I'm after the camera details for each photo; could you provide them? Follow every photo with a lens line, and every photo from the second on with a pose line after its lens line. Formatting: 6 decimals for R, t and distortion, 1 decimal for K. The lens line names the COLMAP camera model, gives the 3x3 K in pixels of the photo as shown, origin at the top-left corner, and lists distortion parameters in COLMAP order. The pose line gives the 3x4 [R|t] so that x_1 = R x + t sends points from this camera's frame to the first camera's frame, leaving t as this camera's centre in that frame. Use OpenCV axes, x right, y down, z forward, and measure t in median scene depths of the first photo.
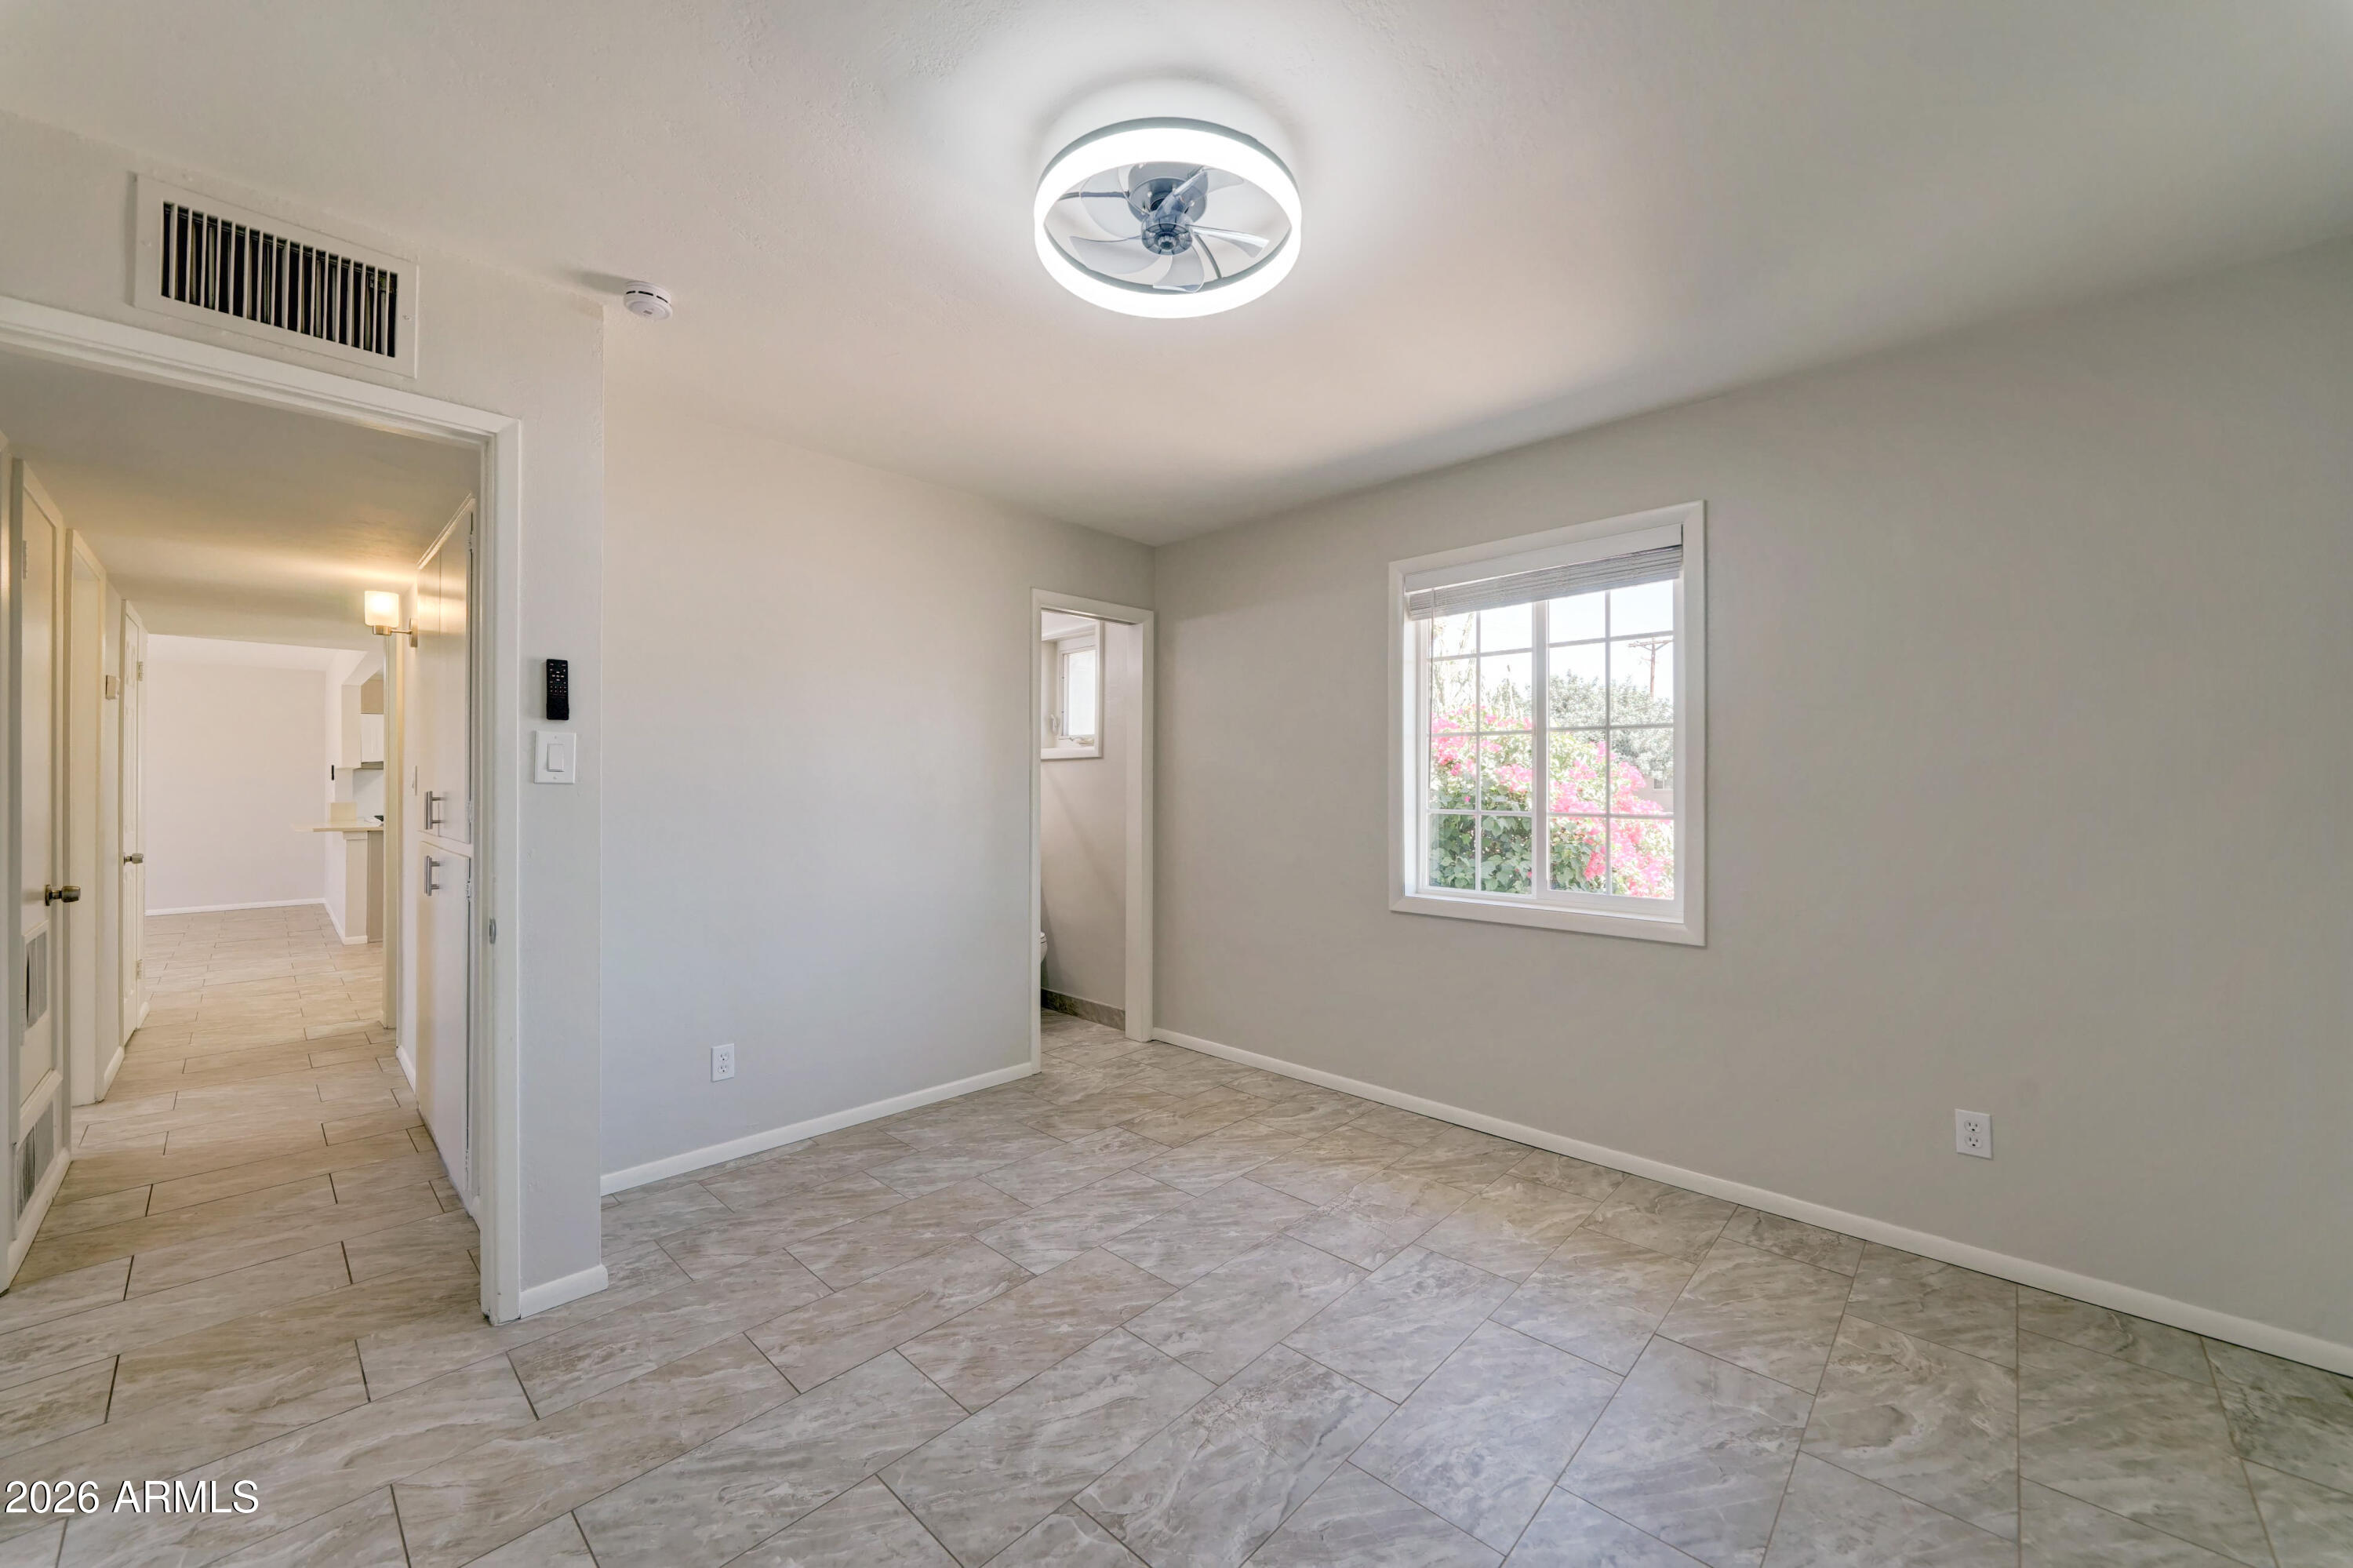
lens RADIAL K [[893.4, 0, 1180.7], [0, 893.4, 775.2], [0, 0, 1]] dist [-0.000381, 0.000740]
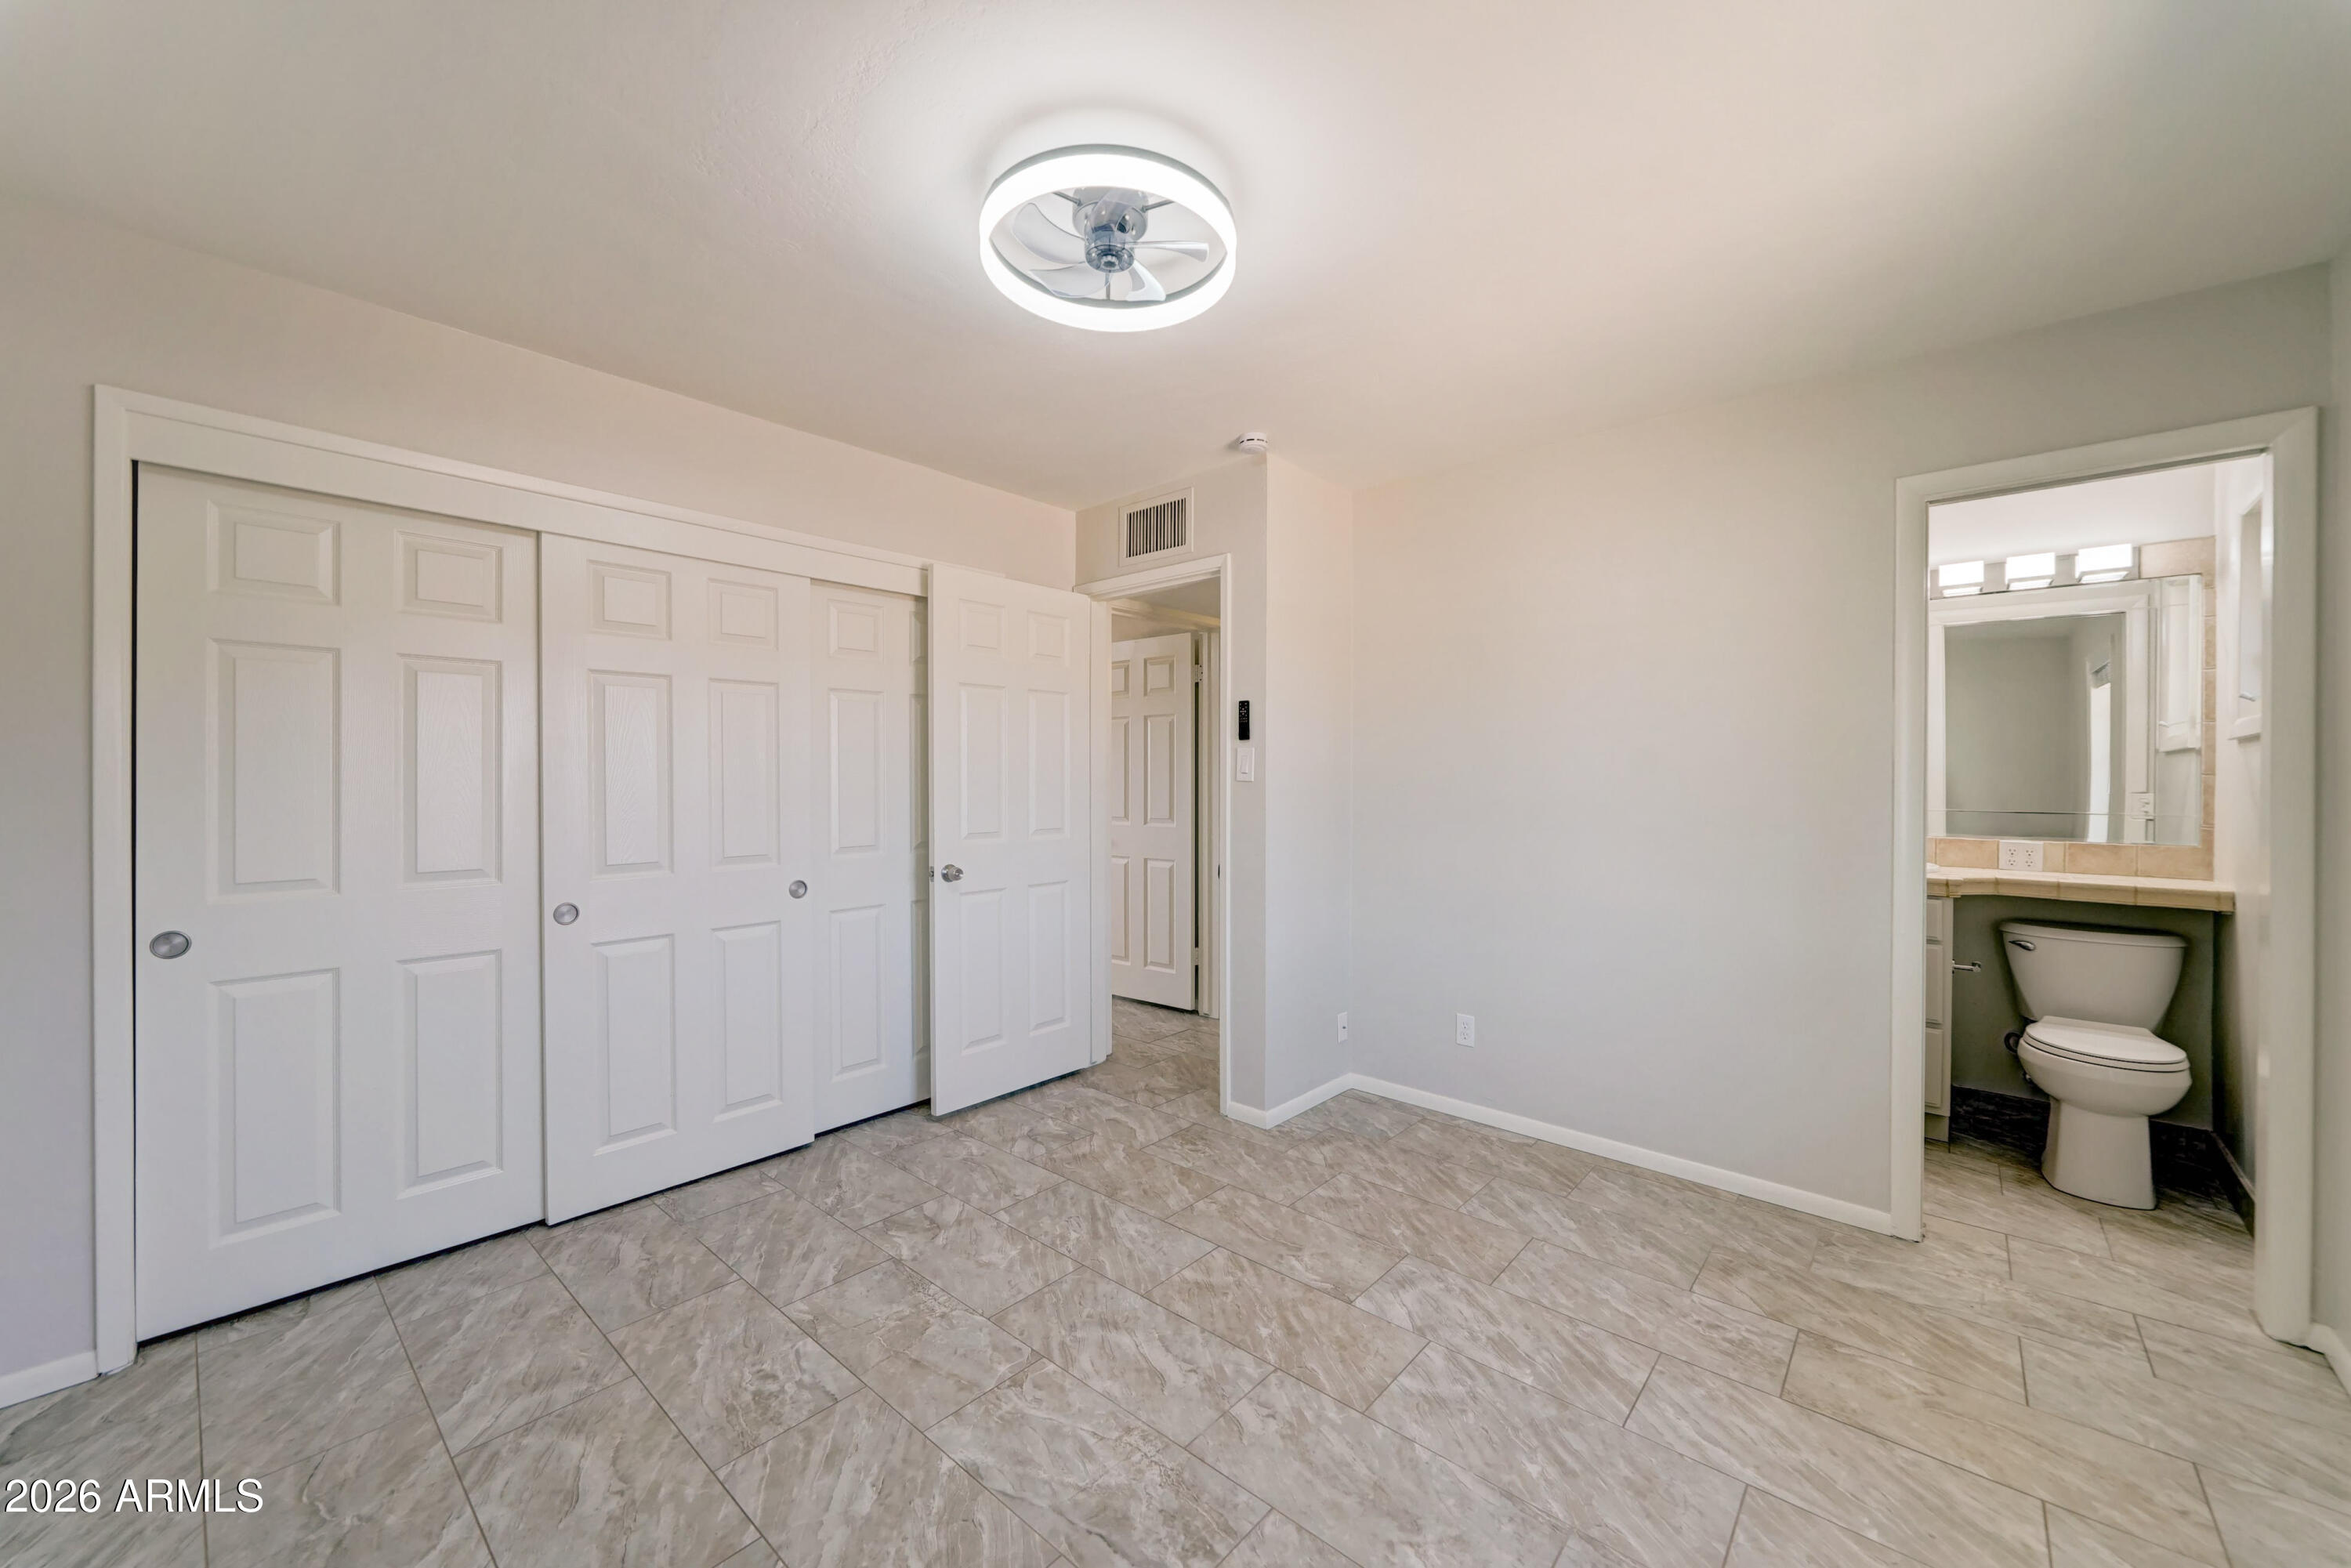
lens RADIAL K [[892.5, 0, 1194.9], [0, 892.5, 785.4], [0, 0, 1]] dist [-0.000381, 0.000740]
pose [[0.040558, 0.005851, -0.999160, 0.723805], [0.006367, 0.999961, 0.006114, 0.004631], [0.999157, -0.006610, 0.040520, 0.749823]]
